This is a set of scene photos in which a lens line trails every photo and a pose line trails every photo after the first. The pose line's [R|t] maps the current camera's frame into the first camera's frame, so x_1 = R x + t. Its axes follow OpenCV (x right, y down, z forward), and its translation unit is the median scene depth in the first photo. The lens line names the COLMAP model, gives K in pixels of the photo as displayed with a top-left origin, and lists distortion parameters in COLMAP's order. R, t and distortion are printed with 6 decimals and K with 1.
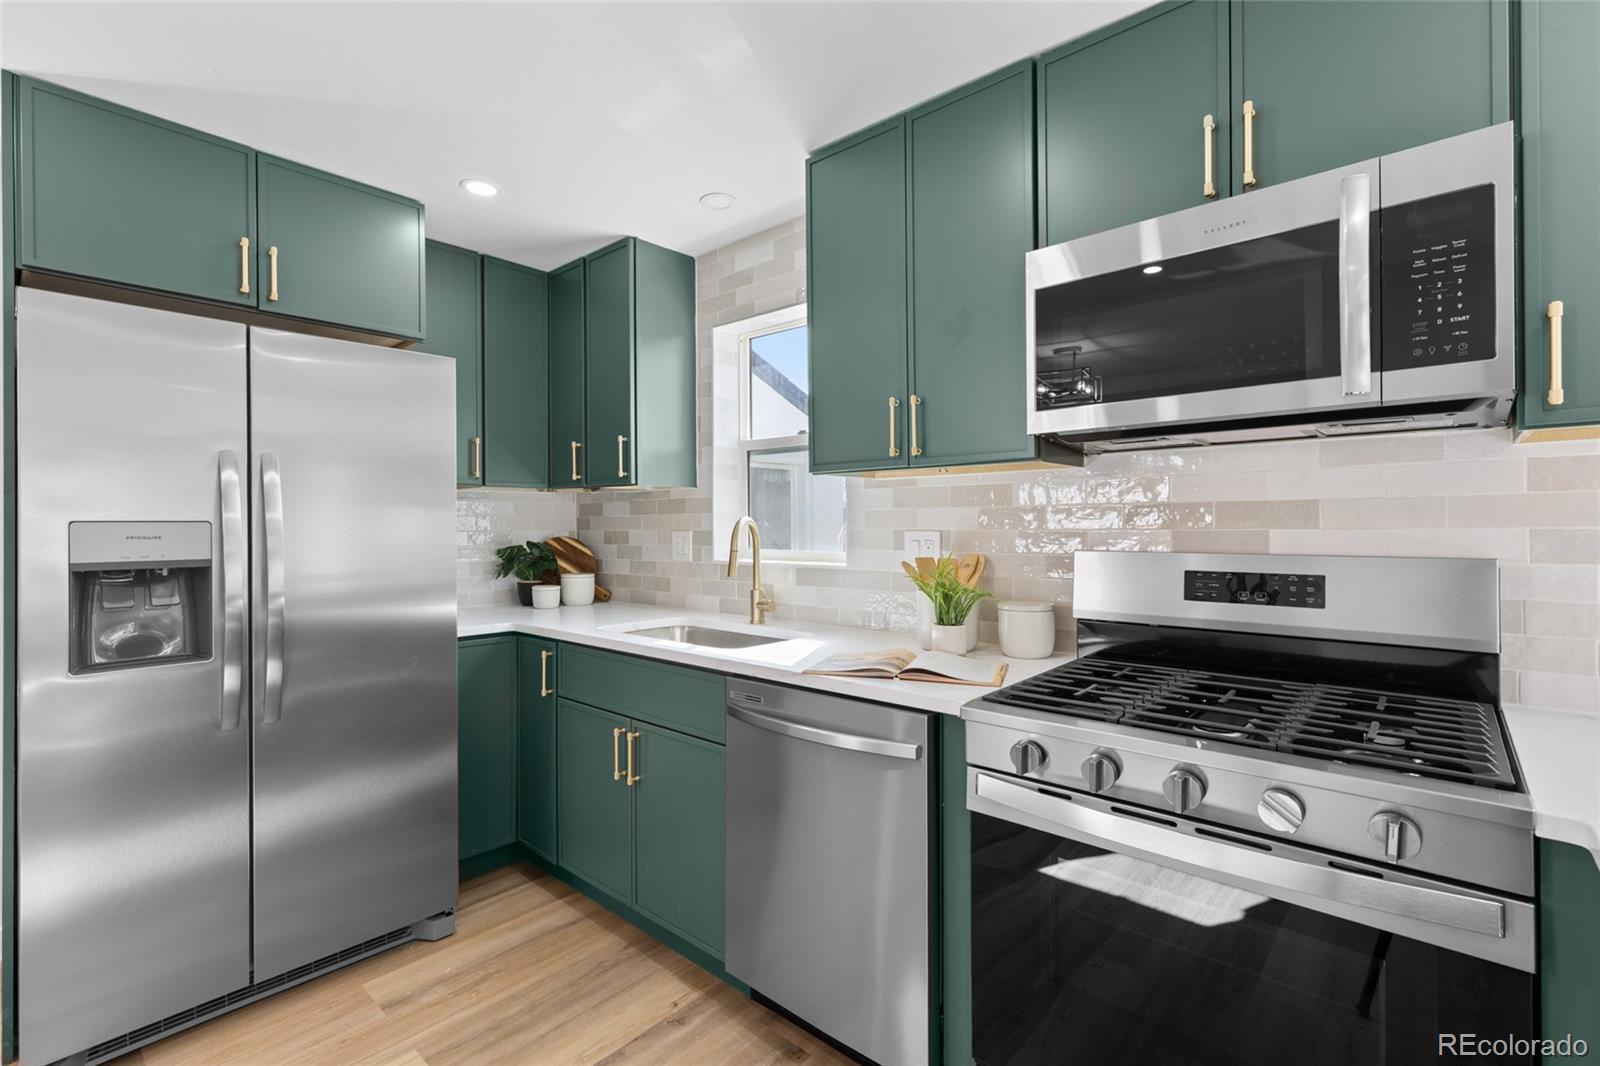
lens RADIAL K [[723.2, 0, 797.1], [0, 723.2, 523.3], [0, 0, 1]] dist [0.003909, 0.000374]
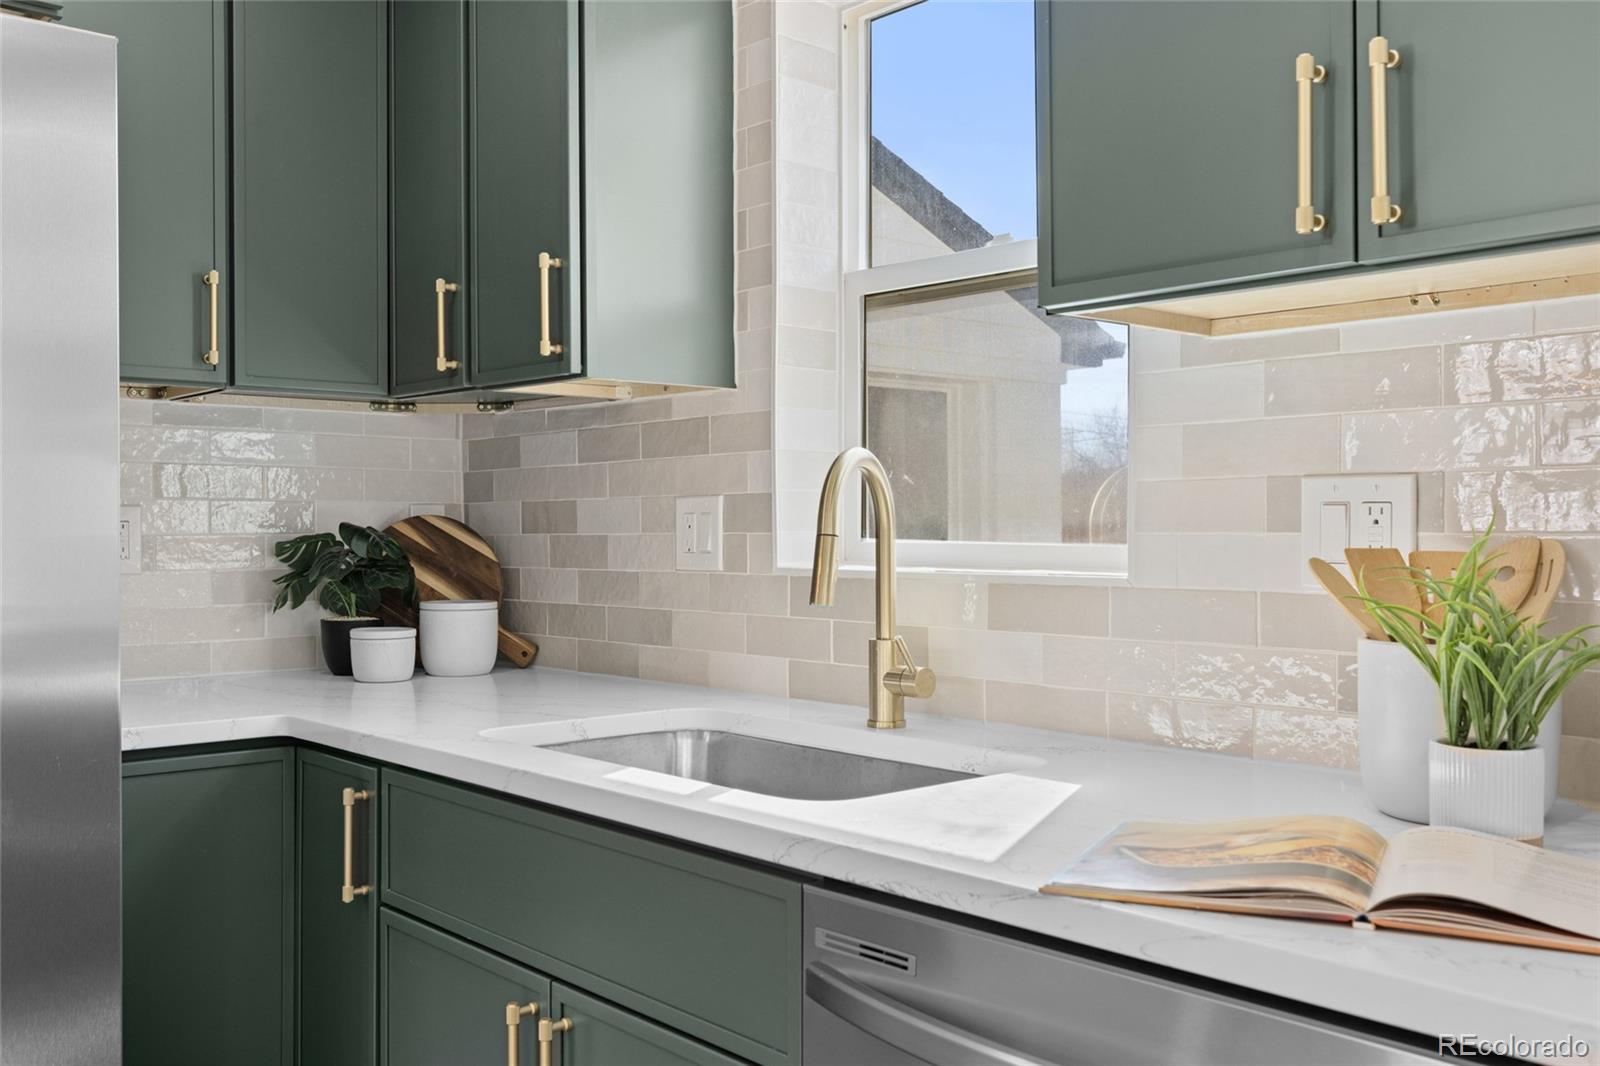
lens RADIAL K [[1427.2, 0, 791.0], [0, 1427.2, 523.2], [0, 0, 1]] dist [0.011193, -0.007924]
pose [[0.993820, 0.001450, -0.110996, -0.023408], [-0.001372, 0.999999, 0.000781, 0.032373], [0.110997, -0.000624, 0.993821, 0.264961]]
